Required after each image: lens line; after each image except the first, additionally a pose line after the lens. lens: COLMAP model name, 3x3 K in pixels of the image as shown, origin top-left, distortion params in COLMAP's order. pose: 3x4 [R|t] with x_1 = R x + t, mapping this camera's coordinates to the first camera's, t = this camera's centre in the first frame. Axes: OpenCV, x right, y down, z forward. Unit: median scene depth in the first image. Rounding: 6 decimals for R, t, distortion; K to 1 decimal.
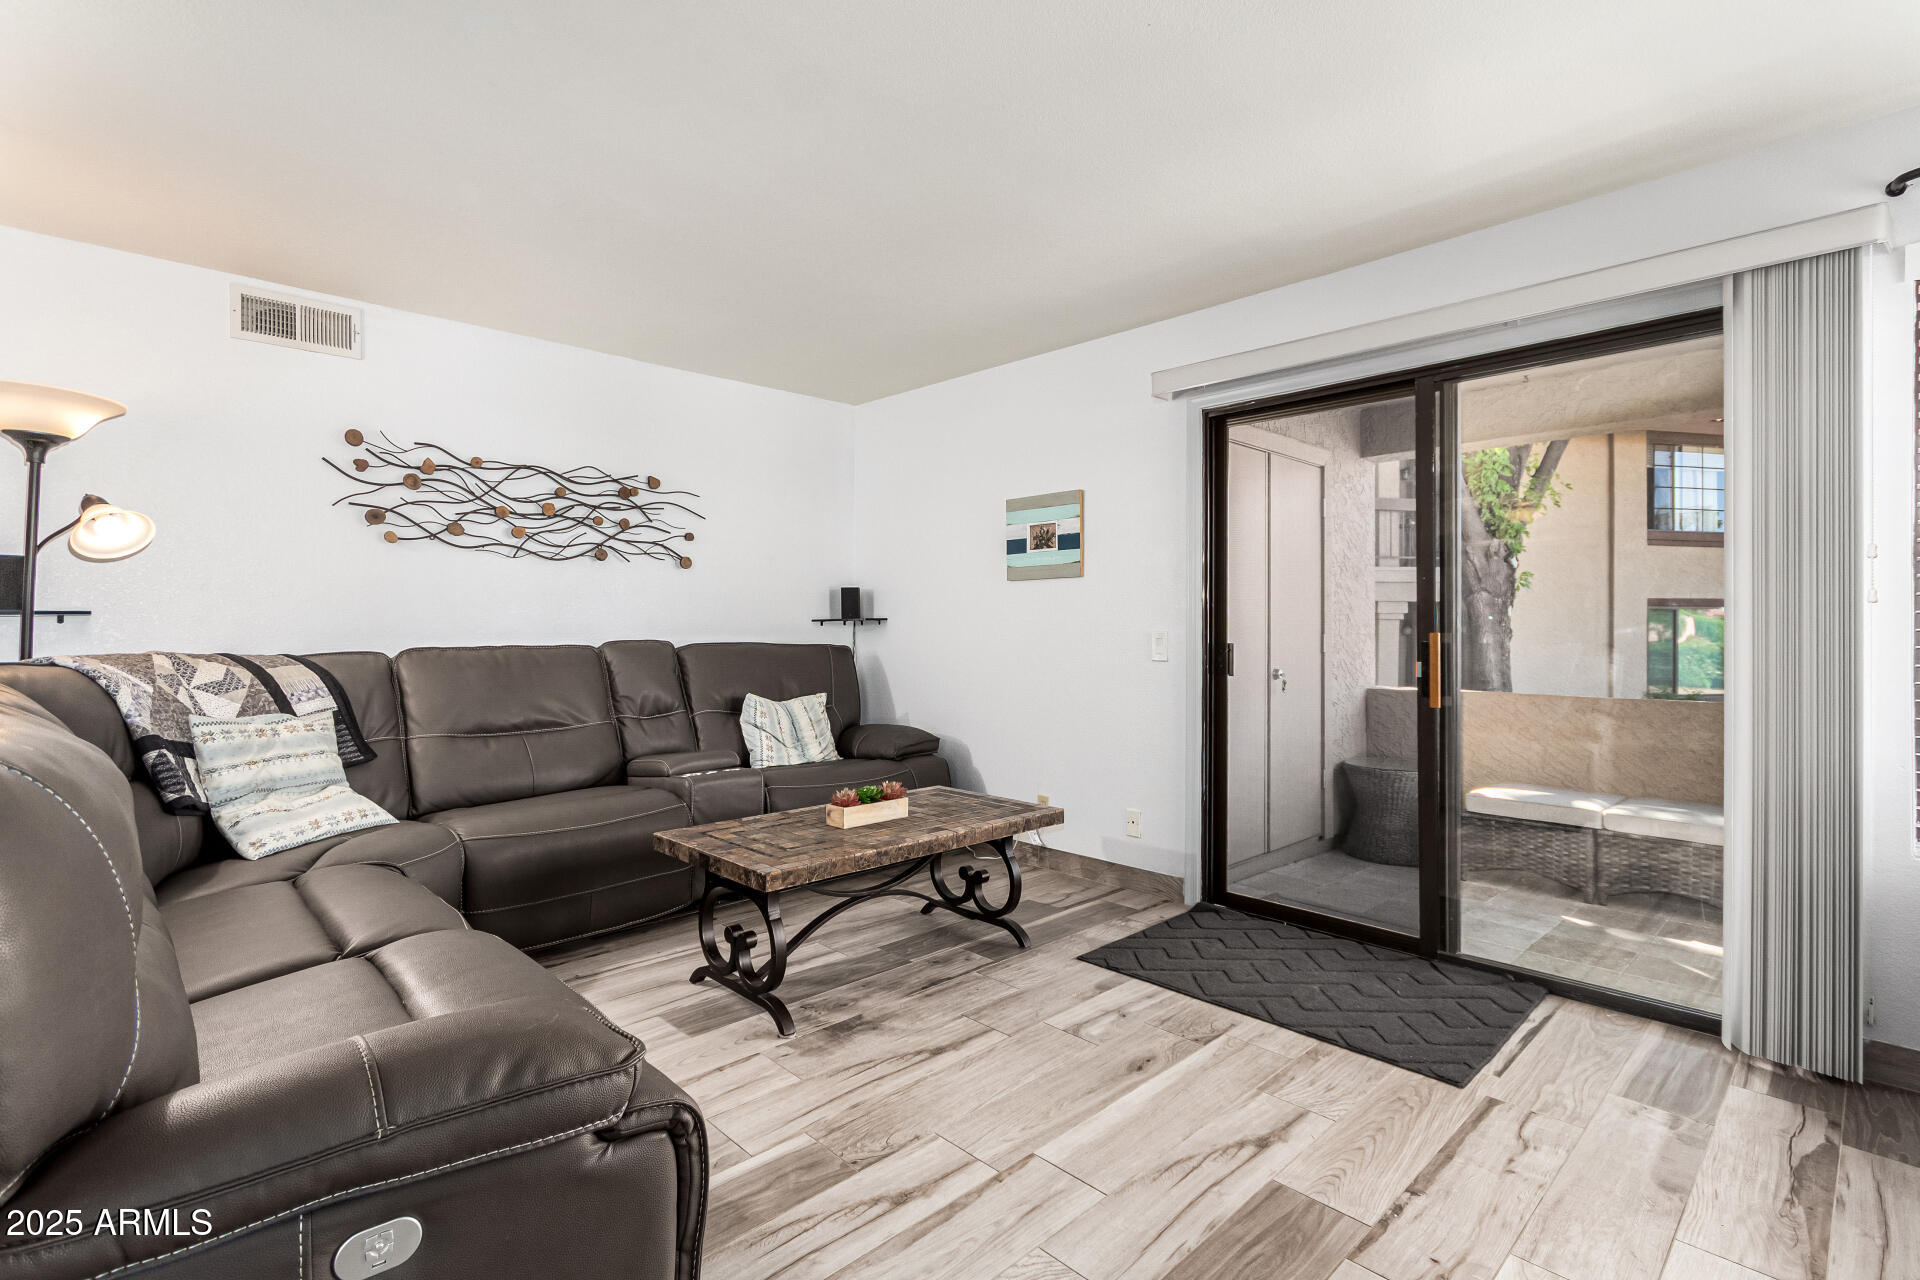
lens RADIAL K [[893.7, 0, 960.1], [0, 893.7, 626.2], [0, 0, 1]] dist [0.002059, -0.001936]
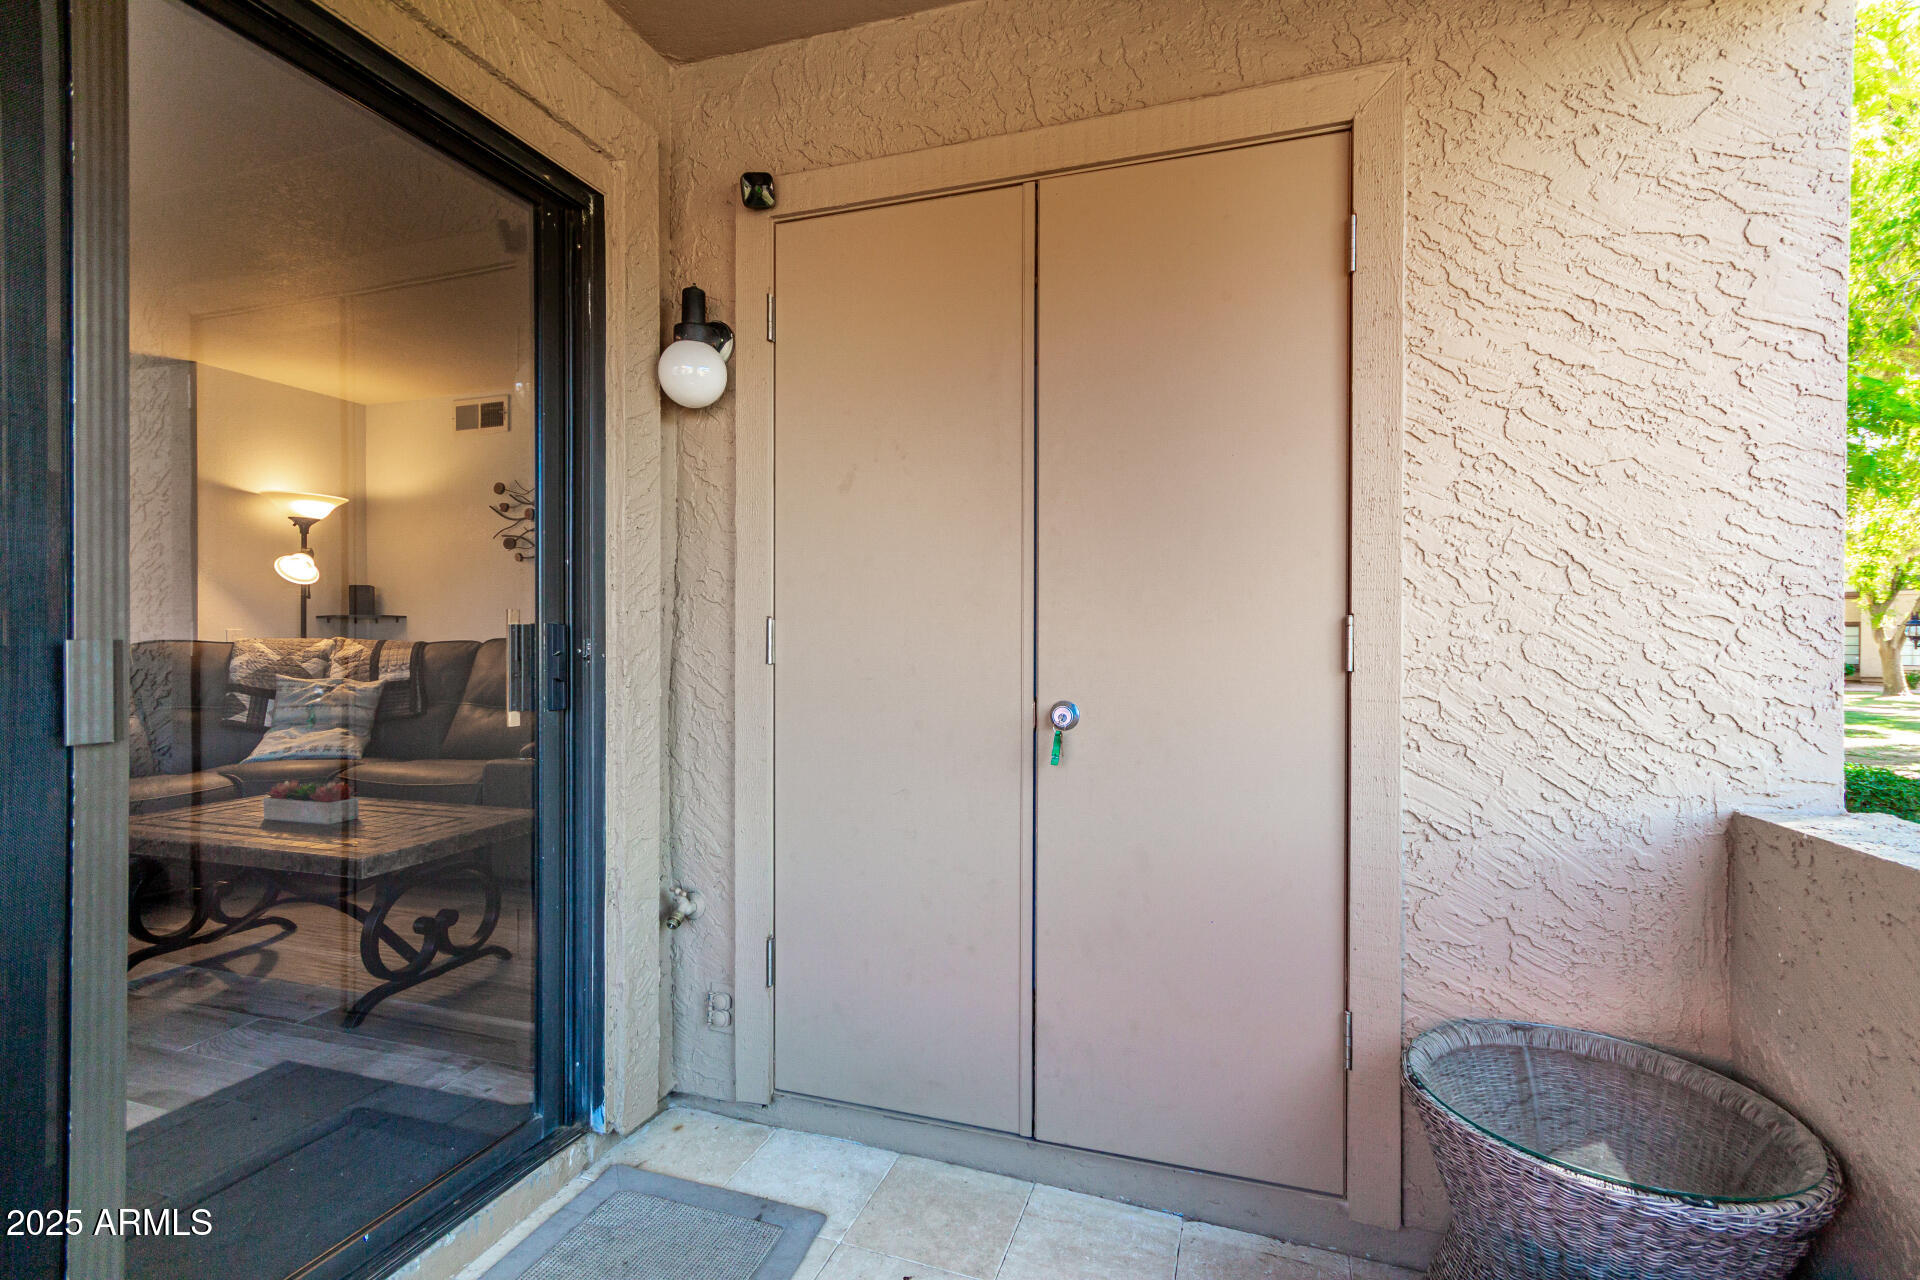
lens RADIAL K [[893.7, 0, 972.0], [0, 893.7, 629.3], [0, 0, 1]] dist [0.002059, -0.001936]
pose [[0.469932, -0.004676, -0.882690, 0.826529], [0.001024, 0.999988, -0.004752, 0.016263], [0.882702, 0.001329, 0.469932, 0.911088]]
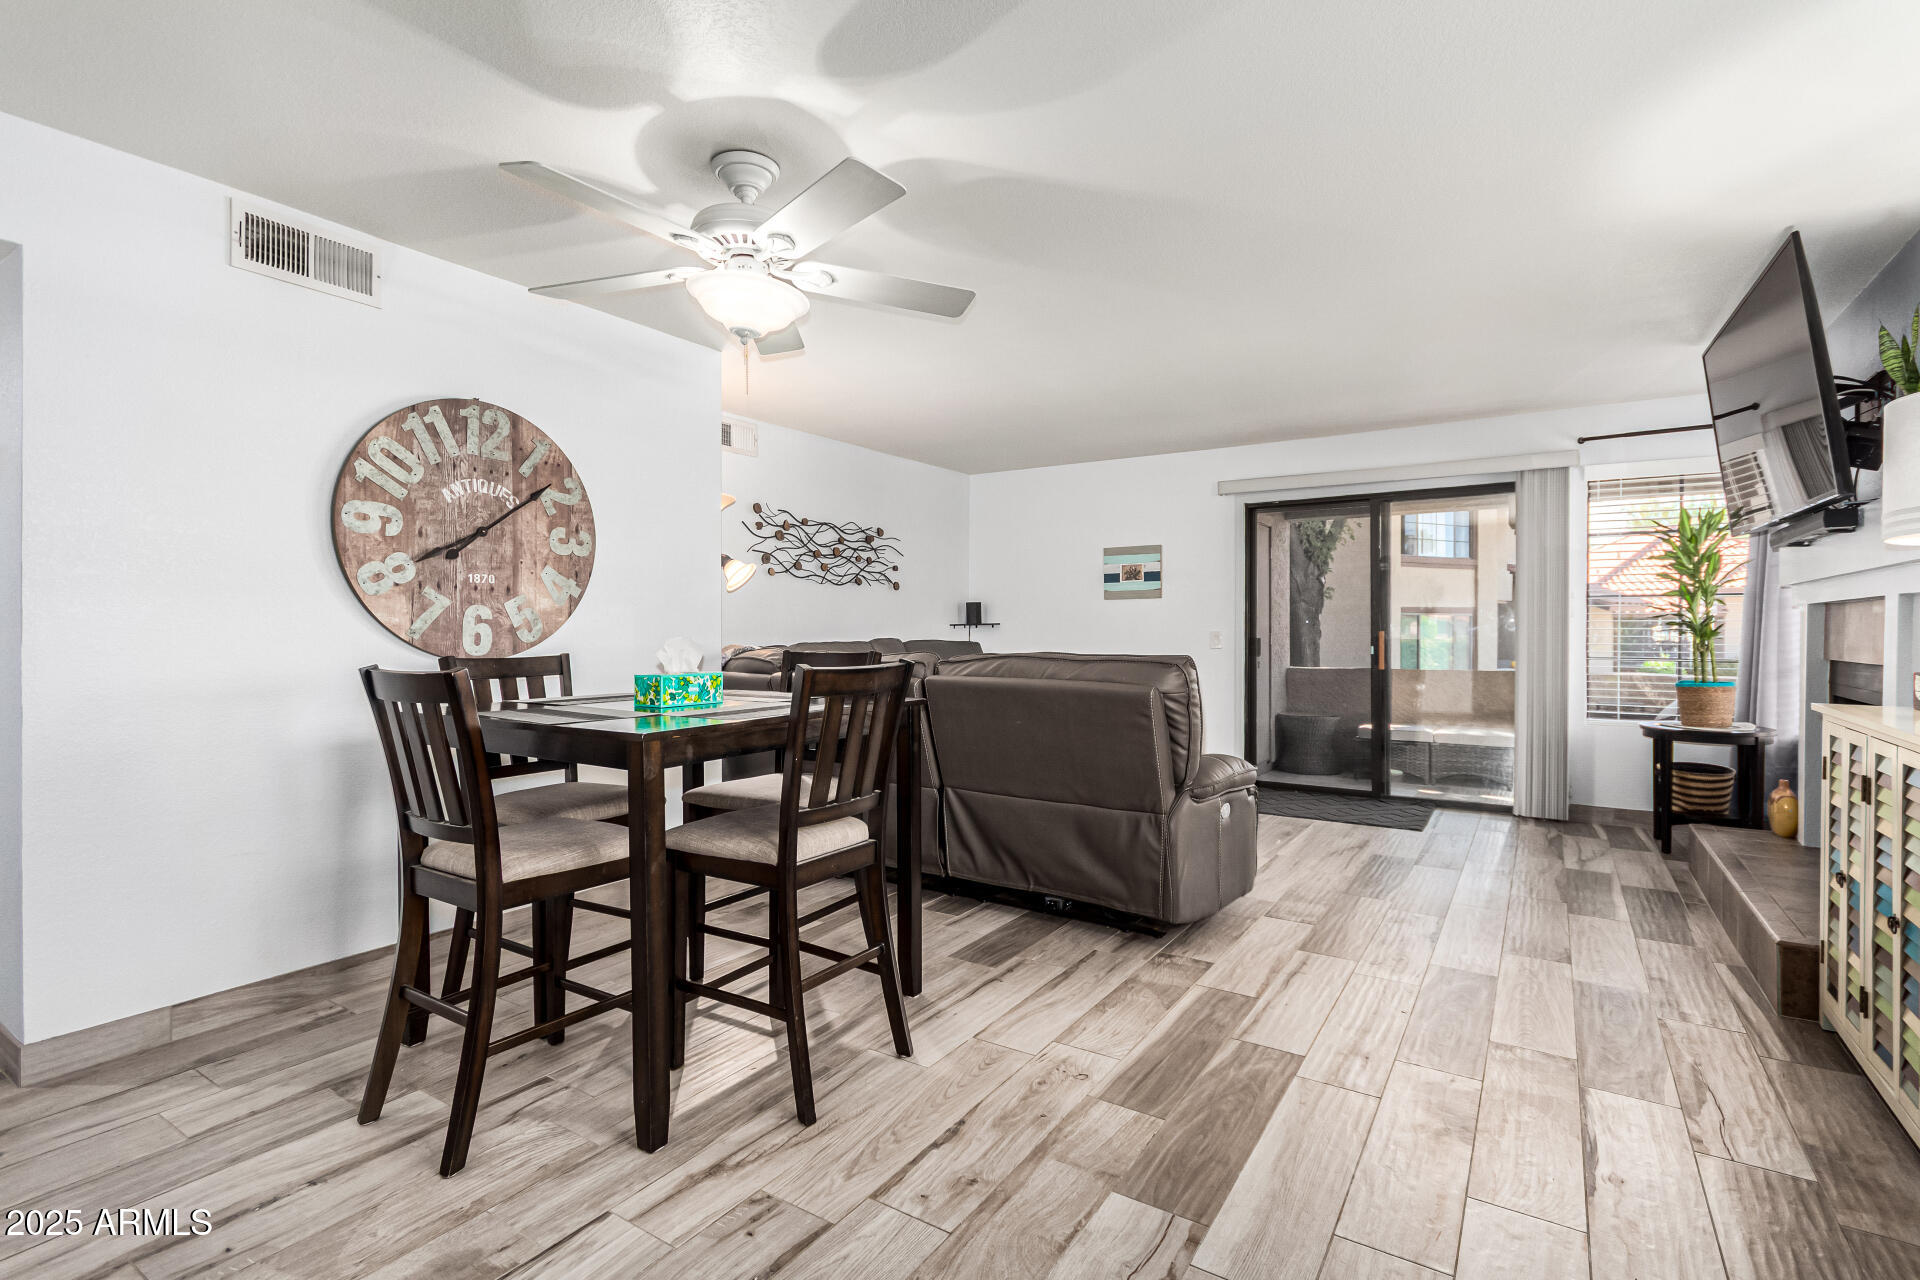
lens RADIAL K [[893.7, 0, 965.5], [0, 893.7, 640.2], [0, 0, 1]] dist [0.002059, -0.001936]
pose [[0.974593, -0.005706, 0.223912, -0.623396], [0.003170, 0.999927, 0.011683, 0.001502], [-0.223962, -0.010676, 0.974539, -0.549667]]
